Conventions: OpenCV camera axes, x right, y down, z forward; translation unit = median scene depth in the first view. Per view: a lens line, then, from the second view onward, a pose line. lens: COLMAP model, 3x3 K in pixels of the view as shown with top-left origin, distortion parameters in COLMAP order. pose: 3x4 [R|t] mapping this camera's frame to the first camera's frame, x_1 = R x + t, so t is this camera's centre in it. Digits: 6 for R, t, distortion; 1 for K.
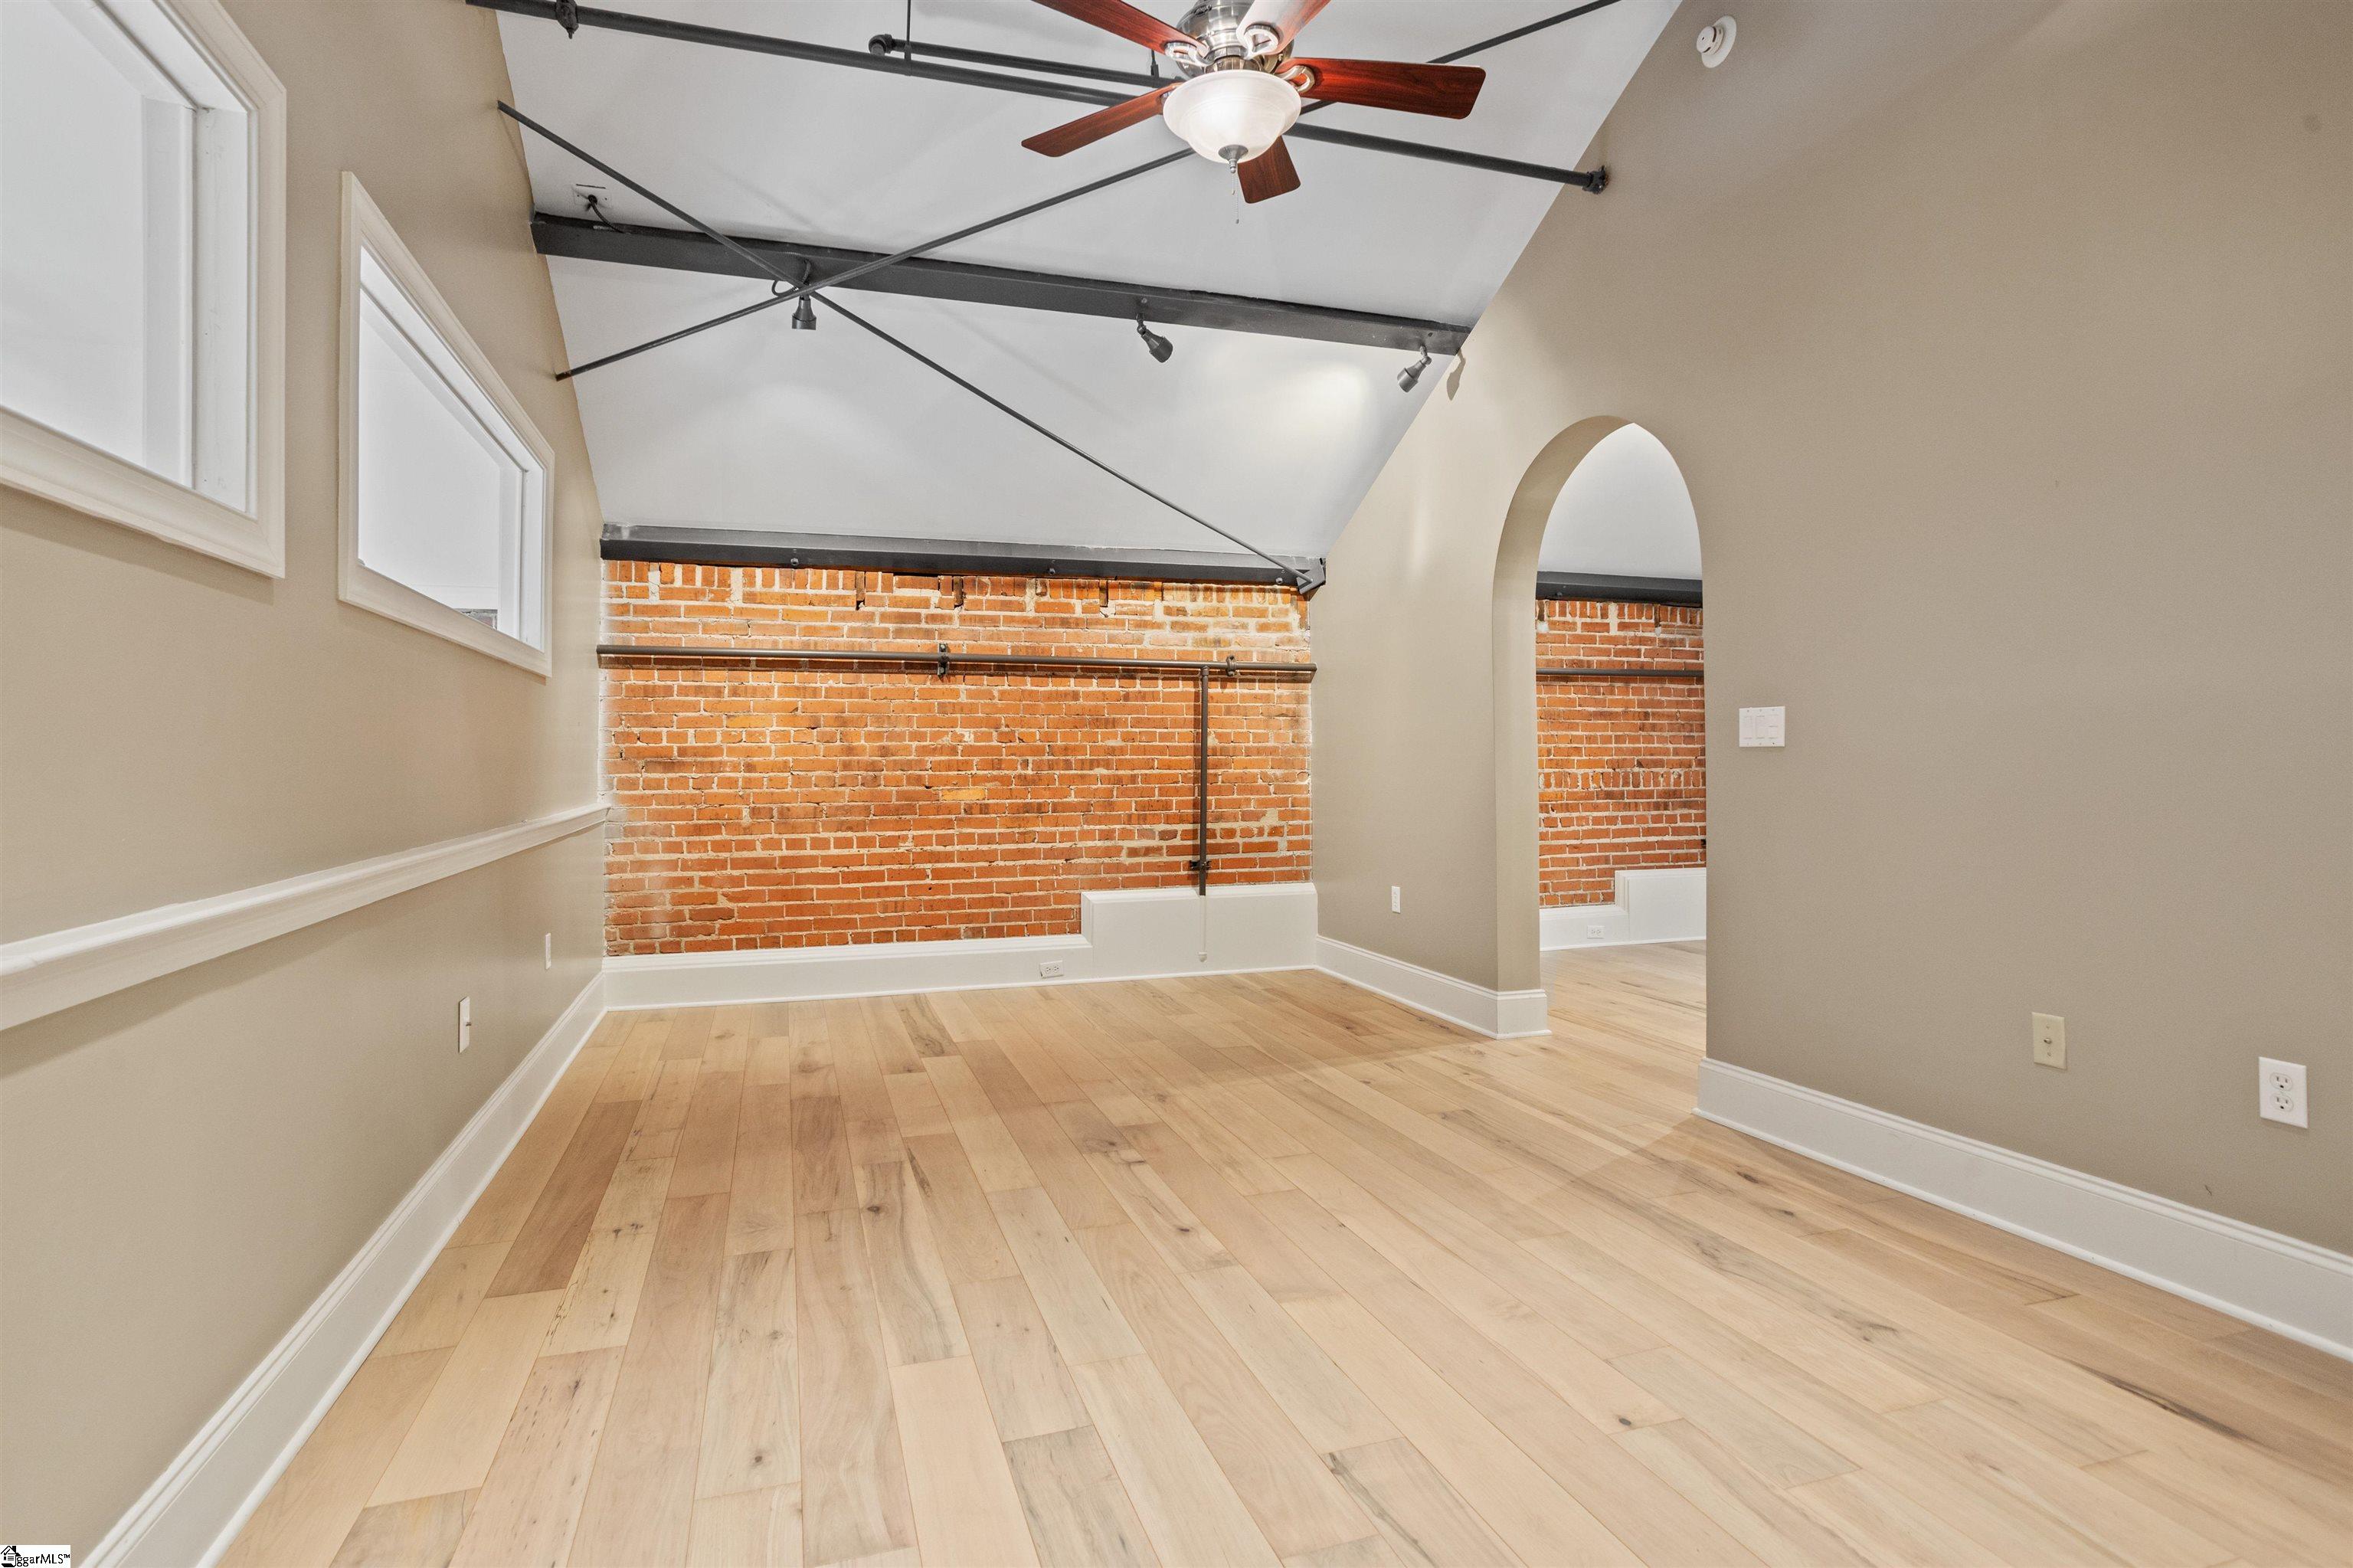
lens RADIAL K [[1152.3, 0, 1194.7], [0, 1152.3, 733.3], [0, 0, 1]] dist [-0.010448, 0.005163]
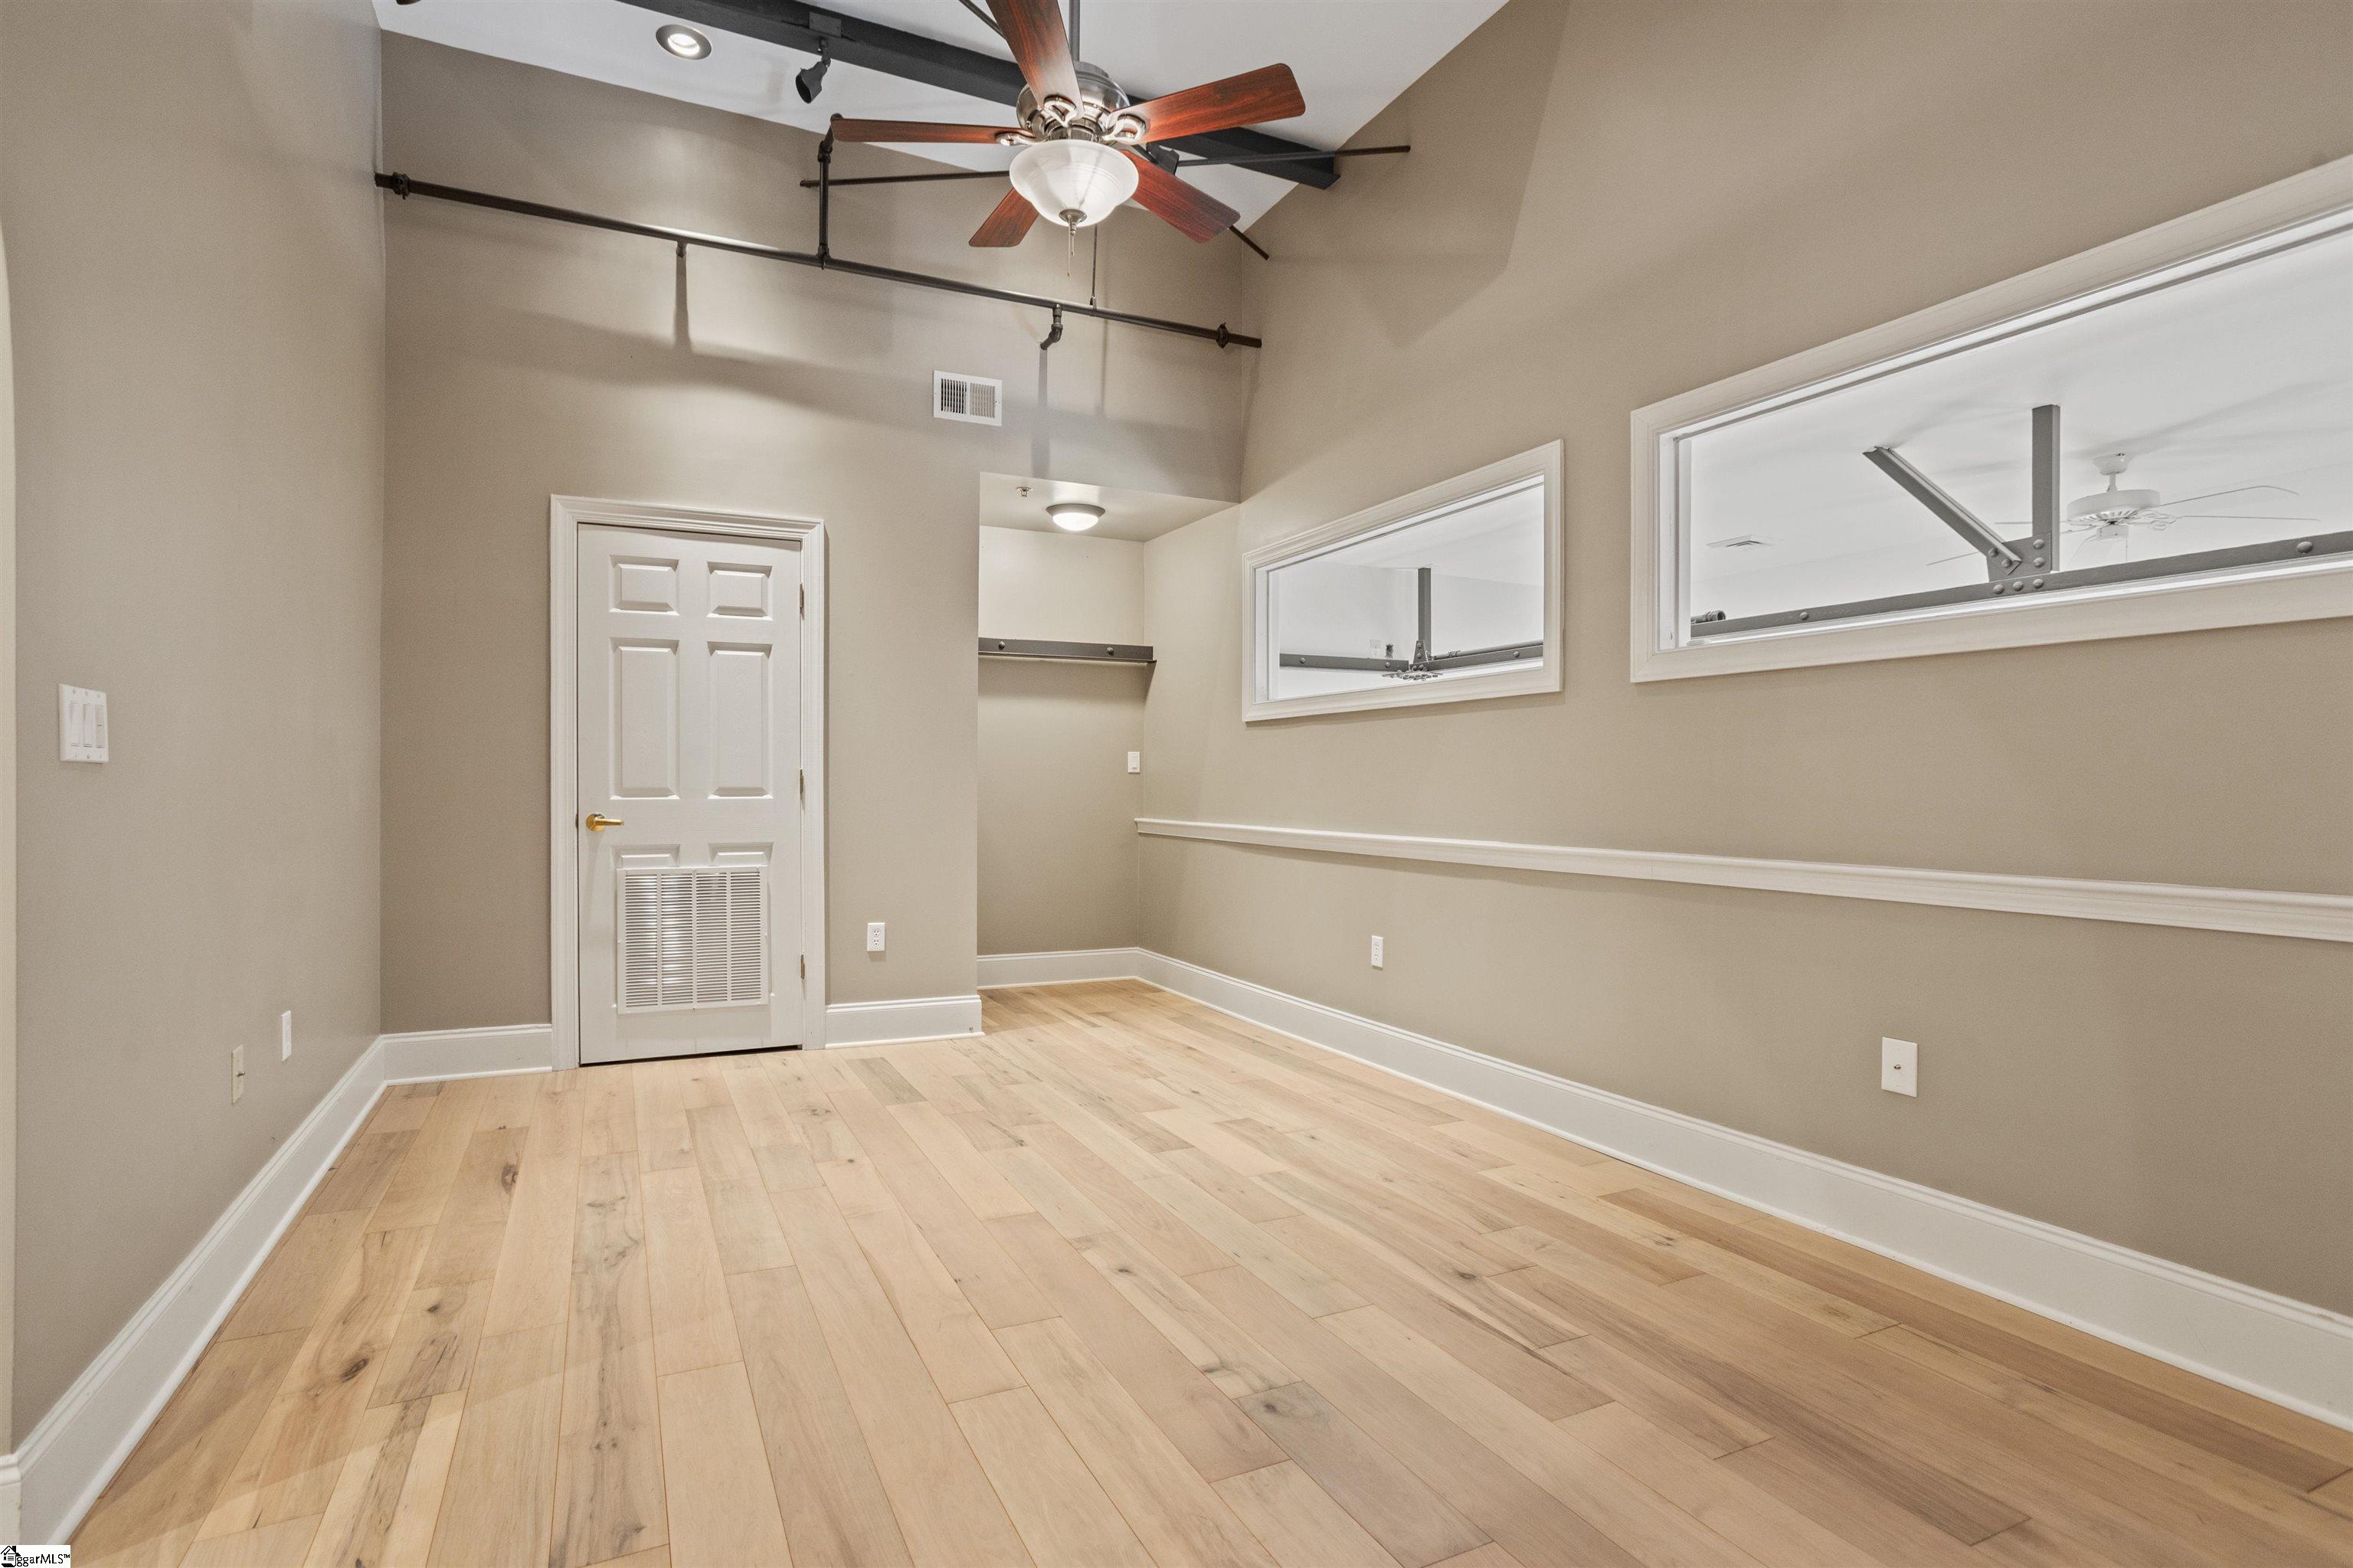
lens RADIAL K [[1152.3, 0, 1173.1], [0, 1152.3, 791.7], [0, 0, 1]] dist [-0.010448, 0.005163]
pose [[-0.992700, 0.003825, -0.120551, 0.049894], [0.005901, 0.999840, -0.016864, 0.034480], [0.120467, -0.017452, -0.992564, 1.512991]]
